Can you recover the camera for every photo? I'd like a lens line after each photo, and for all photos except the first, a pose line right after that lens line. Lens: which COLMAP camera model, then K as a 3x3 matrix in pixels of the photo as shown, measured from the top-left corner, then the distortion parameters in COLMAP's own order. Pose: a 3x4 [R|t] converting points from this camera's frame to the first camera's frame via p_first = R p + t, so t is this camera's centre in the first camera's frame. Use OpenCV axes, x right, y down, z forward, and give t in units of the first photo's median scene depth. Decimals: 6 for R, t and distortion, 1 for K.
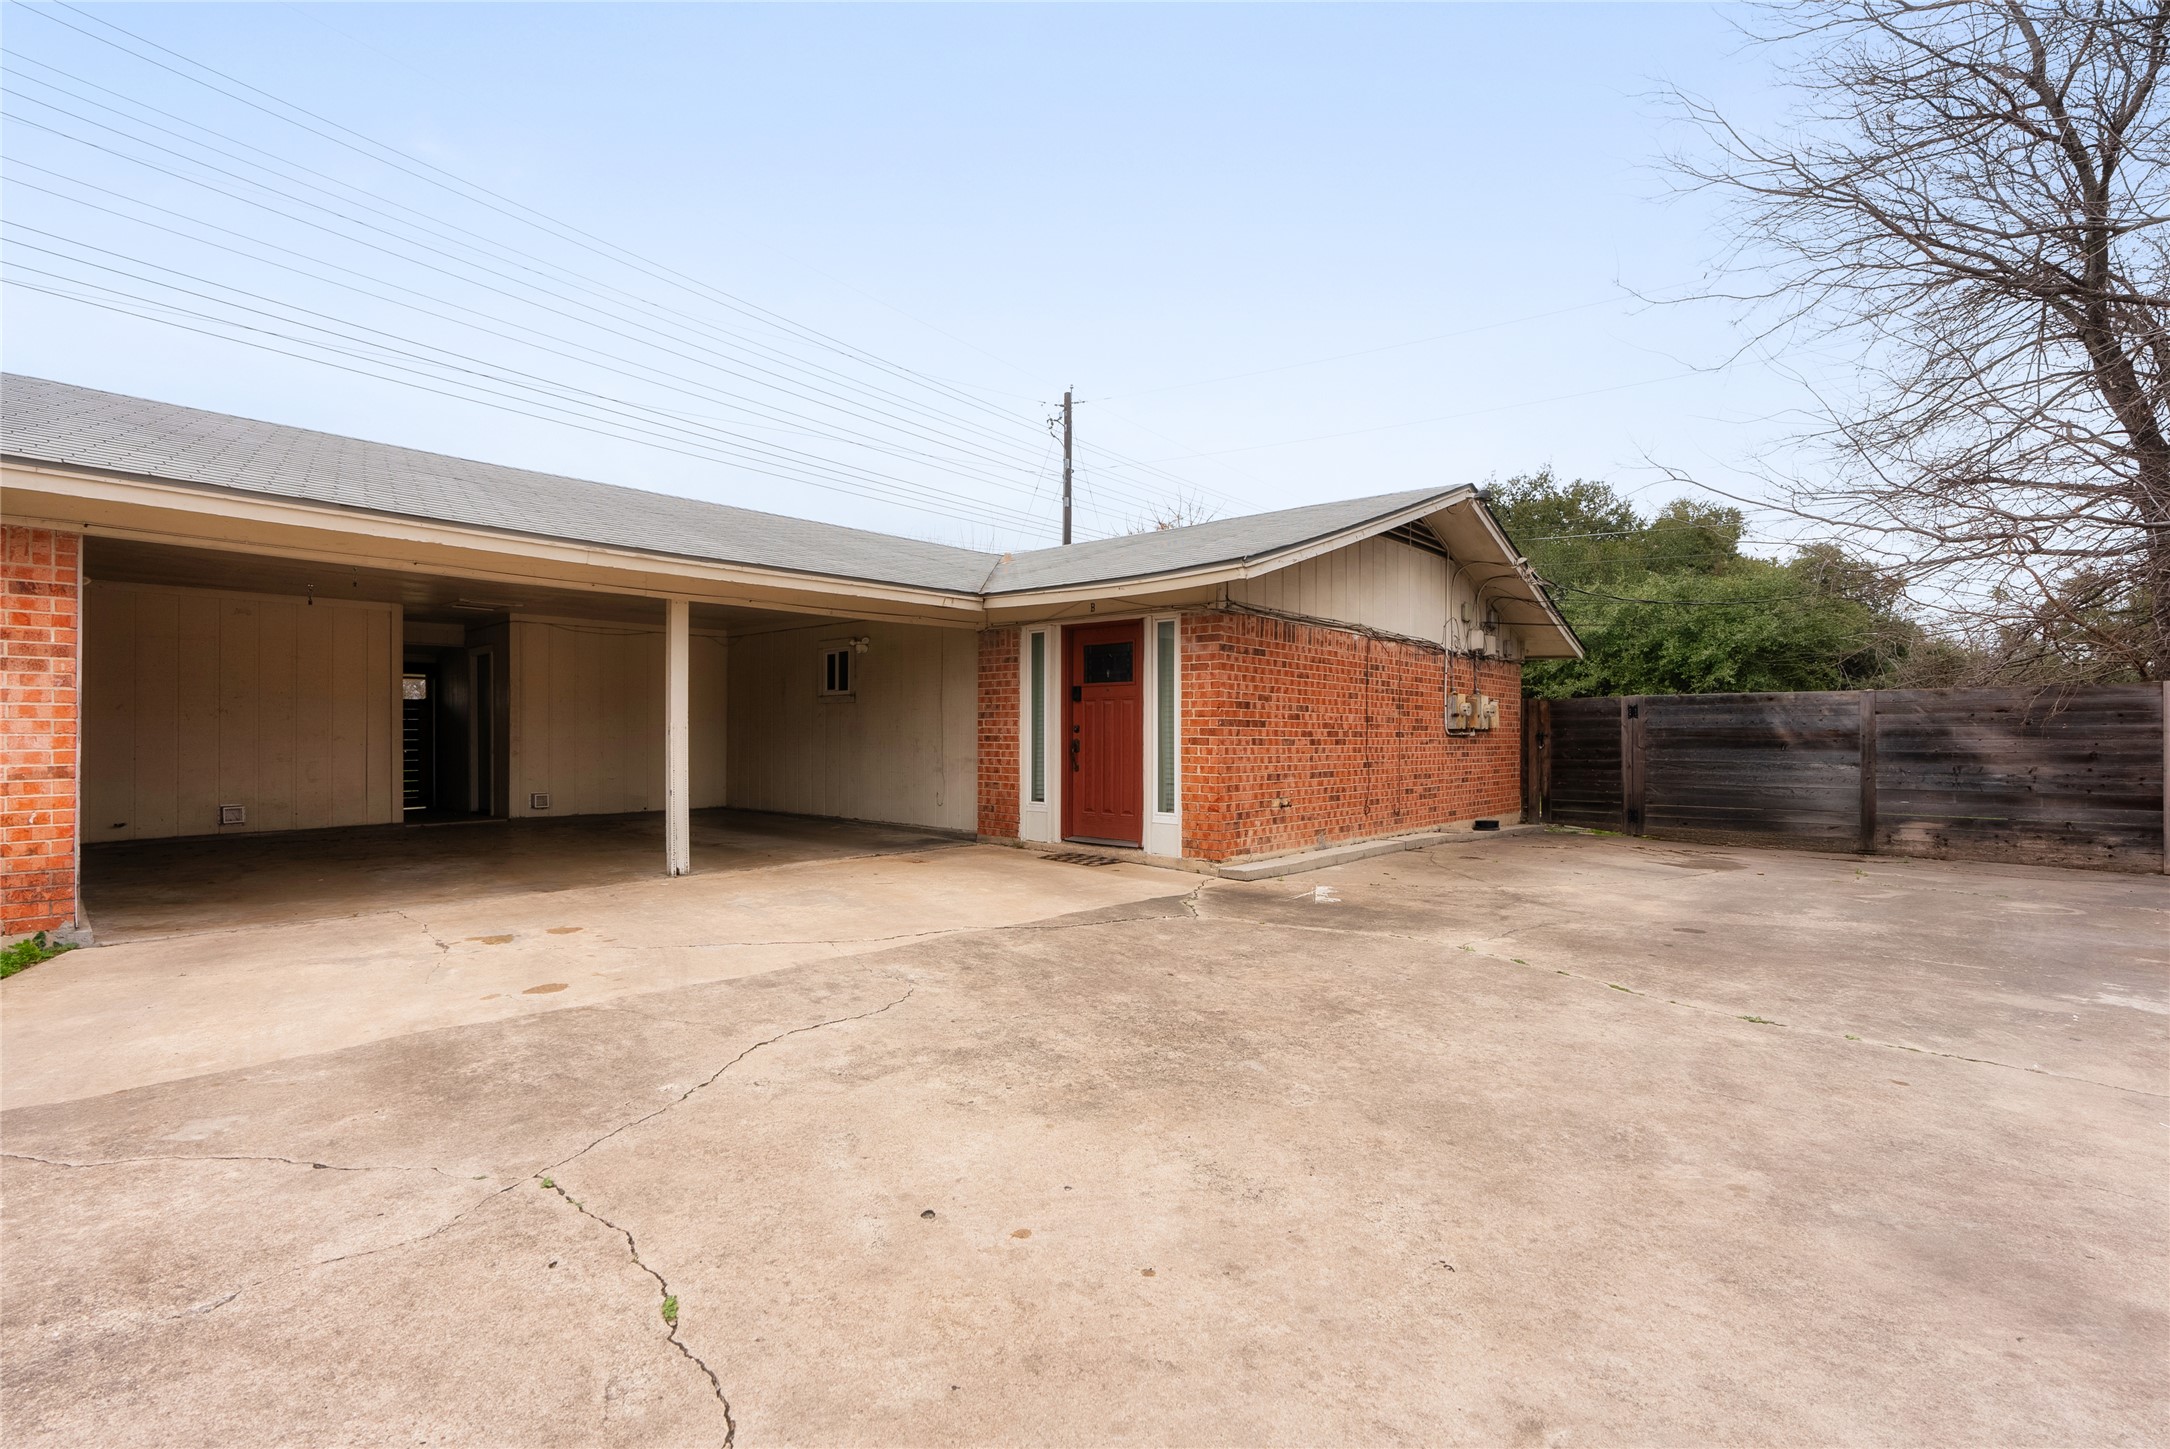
lens RADIAL K [[948.7, 0, 1074.4], [0, 948.7, 733.0], [0, 0, 1]] dist [-0.009134, 0.003465]
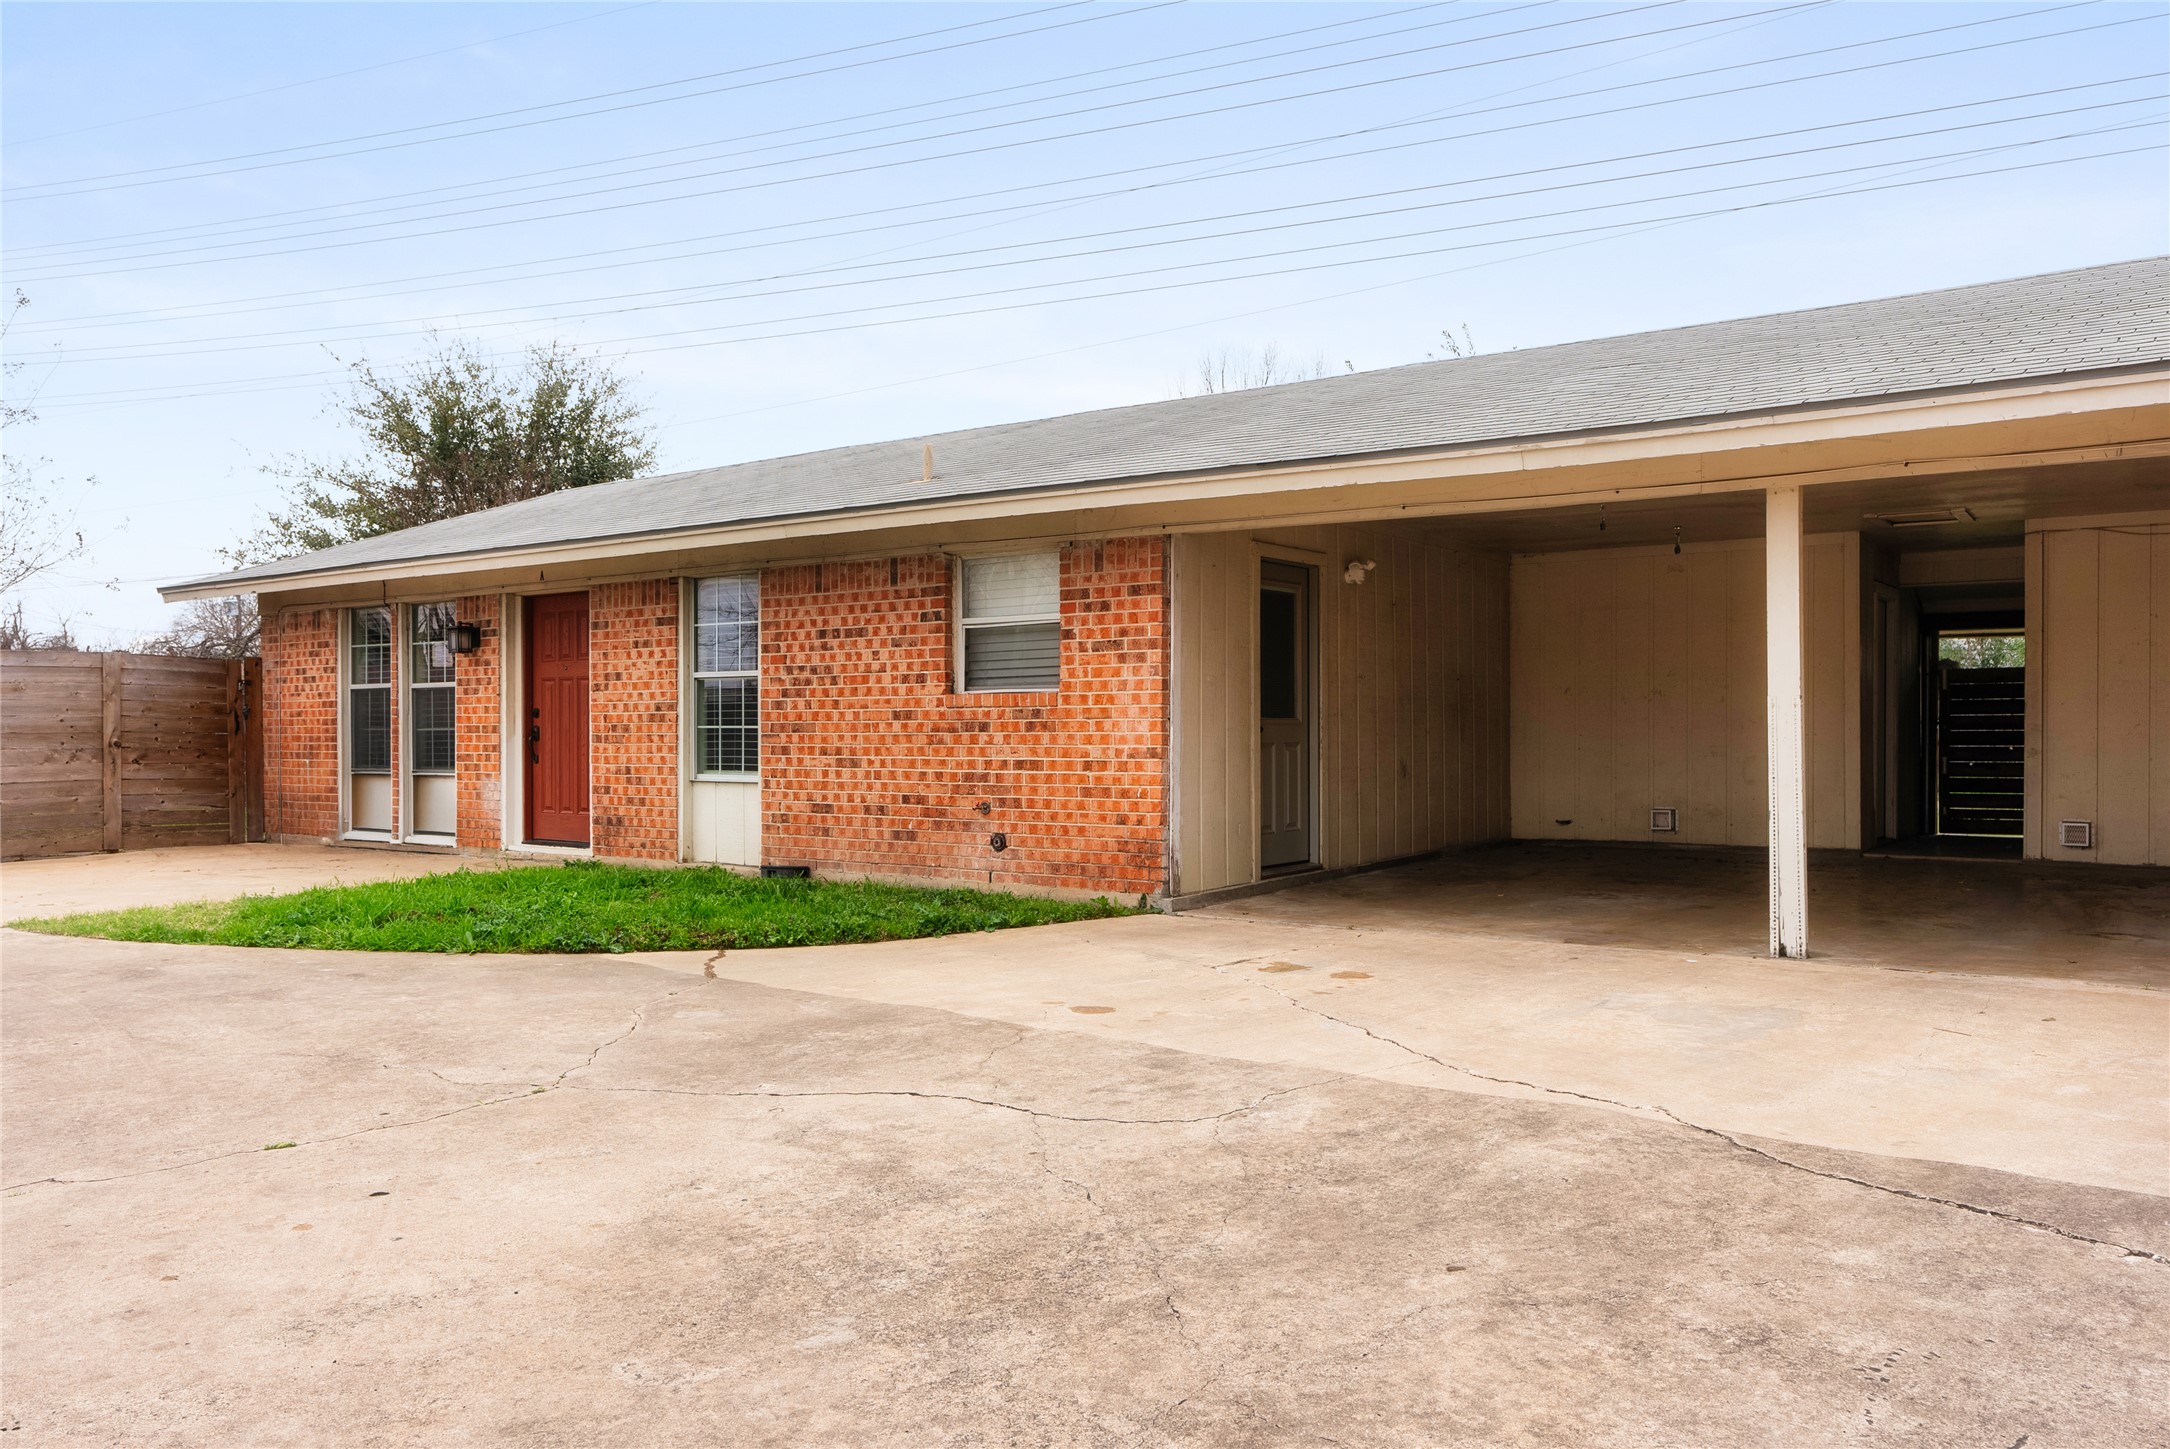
lens RADIAL K [[1491.6, 0, 1084.4], [0, 1491.6, 736.0], [0, 0, 1]] dist [-0.002189, 0.004939]
pose [[0.156871, 0.006960, -0.987595, 0.654024], [0.001764, 0.999972, 0.007328, 0.008691], [0.987617, -0.002892, 0.156855, 0.648625]]
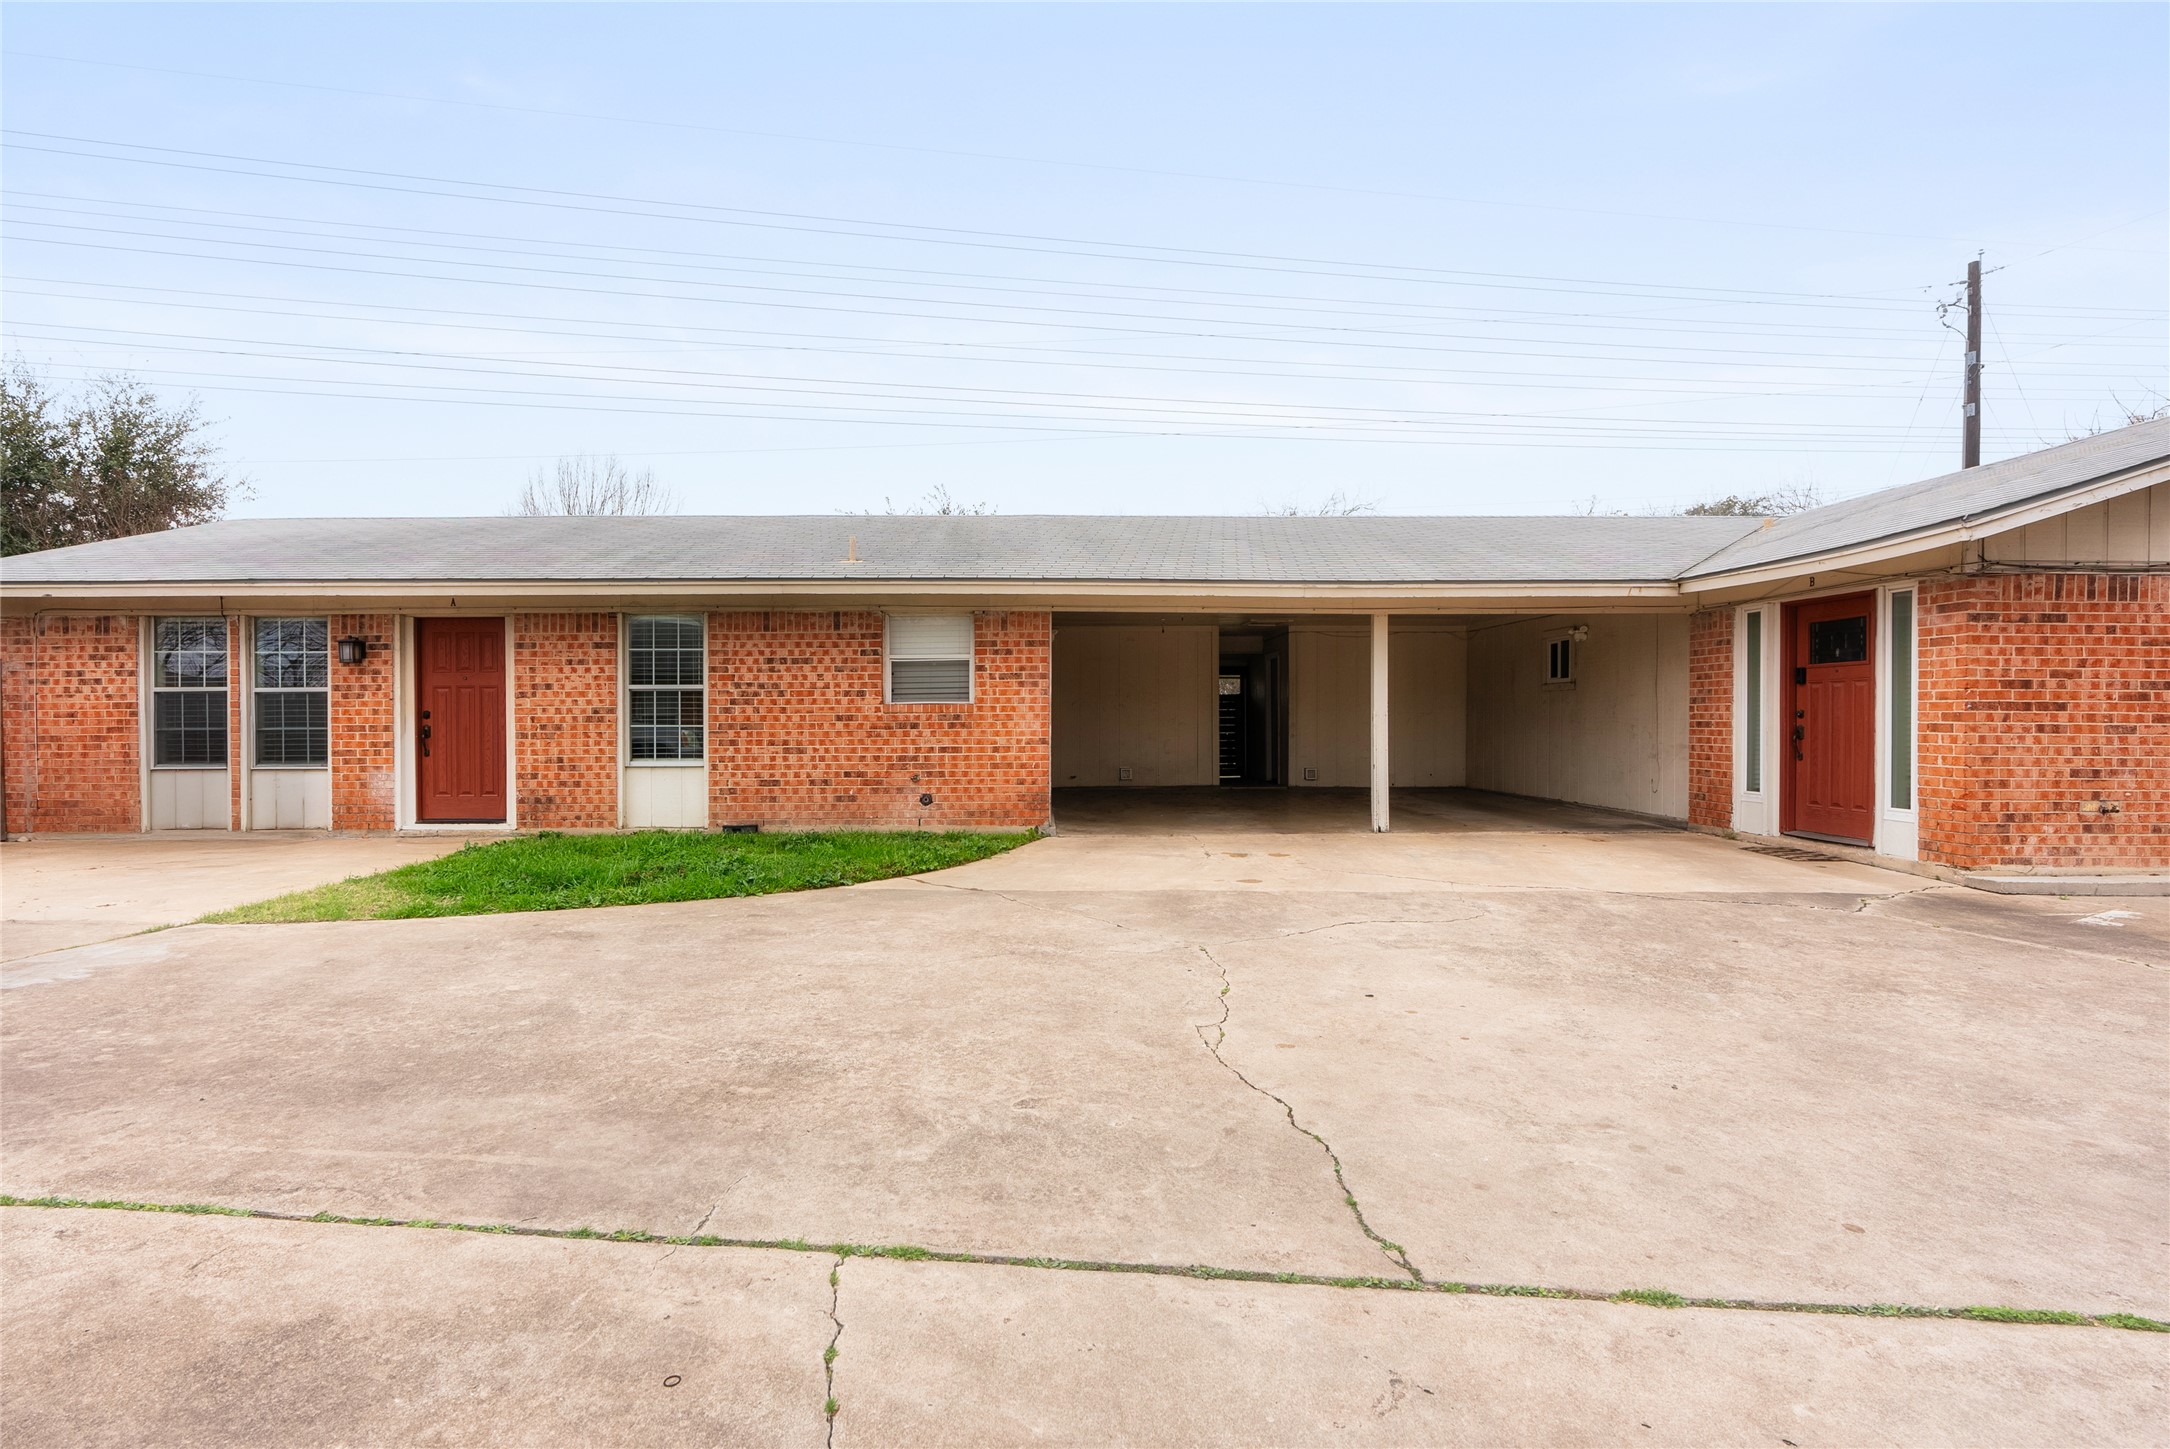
lens RADIAL K [[948.7, 0, 1065.0], [0, 948.7, 727.8], [0, 0, 1]] dist [-0.009134, 0.003465]
pose [[0.689558, 0.004414, -0.724217, 0.313597], [0.001965, 0.999966, 0.007966, 0.000504], [0.724228, -0.006917, 0.689526, -0.263206]]
